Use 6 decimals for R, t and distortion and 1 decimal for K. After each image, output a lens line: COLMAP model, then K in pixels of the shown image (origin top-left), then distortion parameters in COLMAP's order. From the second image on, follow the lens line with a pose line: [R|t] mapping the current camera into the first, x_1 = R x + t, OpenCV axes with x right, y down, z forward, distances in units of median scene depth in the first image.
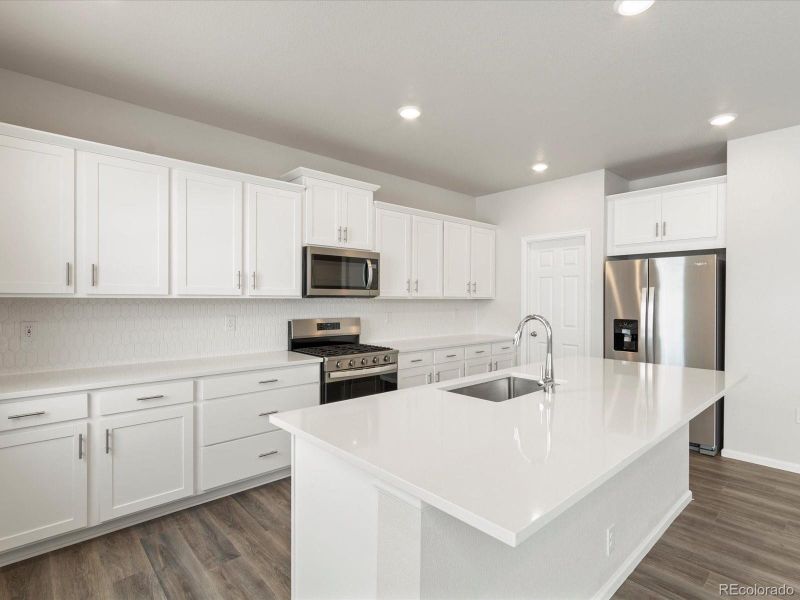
lens RADIAL K [[416.5, 0, 392.2], [0, 416.5, 300.7], [0, 0, 1]] dist [0.004124, -0.001256]
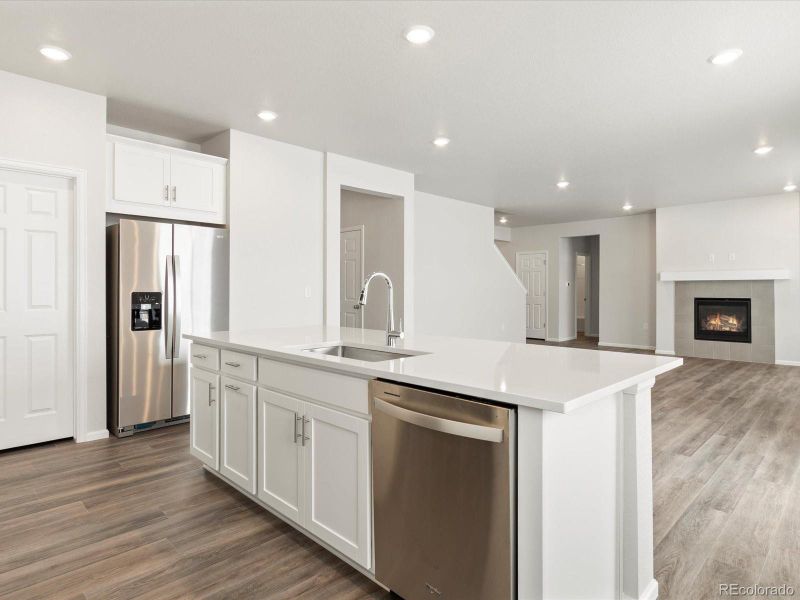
lens RADIAL K [[462.7, 0, 418.9], [0, 462.7, 287.7], [0, 0, 1]] dist [0.012362, -0.008020]
pose [[-0.092382, 0.003113, 0.995719, -0.470024], [0.005793, 0.999980, -0.002589, 0.046921], [-0.995707, 0.005529, -0.092398, 0.612661]]
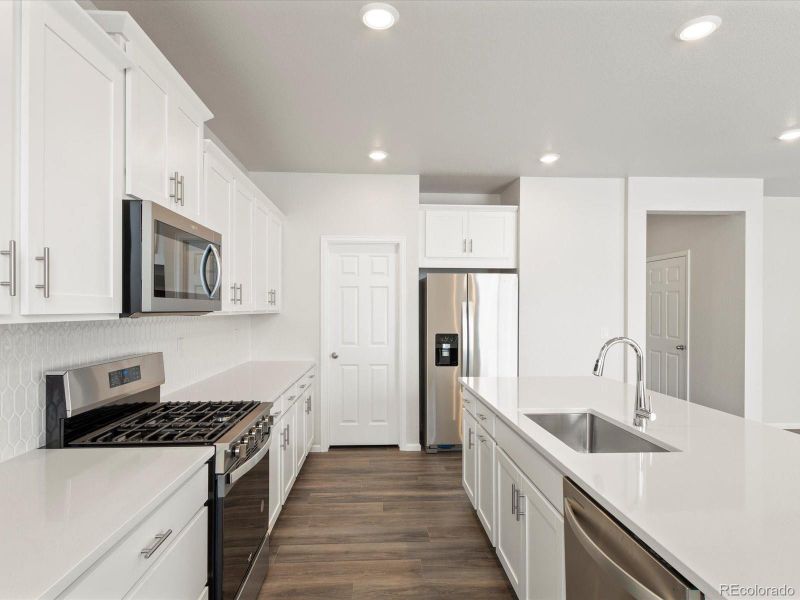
lens RADIAL K [[462.7, 0, 400.7], [0, 462.7, 307.3], [0, 0, 1]] dist [0.012362, -0.008020]
pose [[0.614506, 0.002097, 0.788910, -0.412551], [0.001124, 0.999993, -0.003534, -0.015176], [-0.788912, 0.003058, 0.614499, 0.468994]]
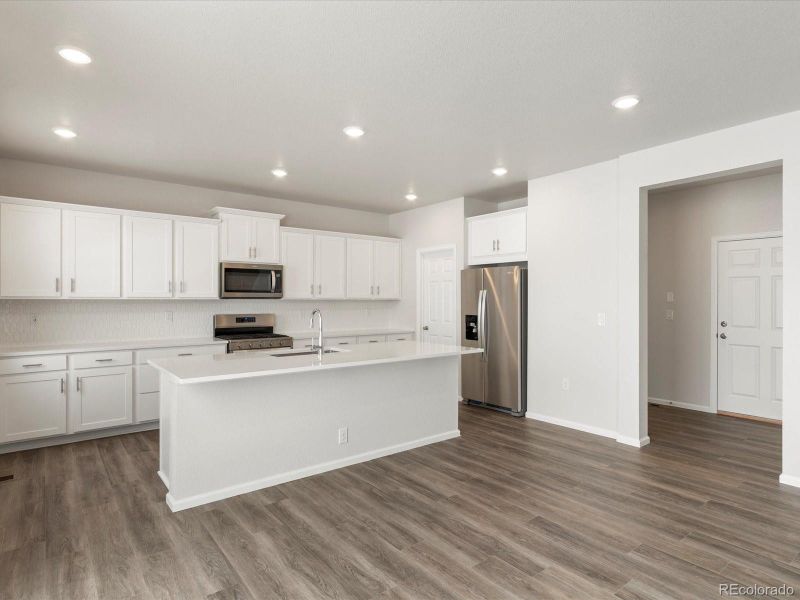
lens RADIAL K [[462.7, 0, 390.9], [0, 462.7, 300.2], [0, 0, 1]] dist [0.012362, -0.008020]
pose [[0.996723, -0.002063, -0.080869, 0.481645], [0.001802, 0.999993, -0.003305, 0.003572], [0.080875, 0.003148, 0.996719, -0.507293]]
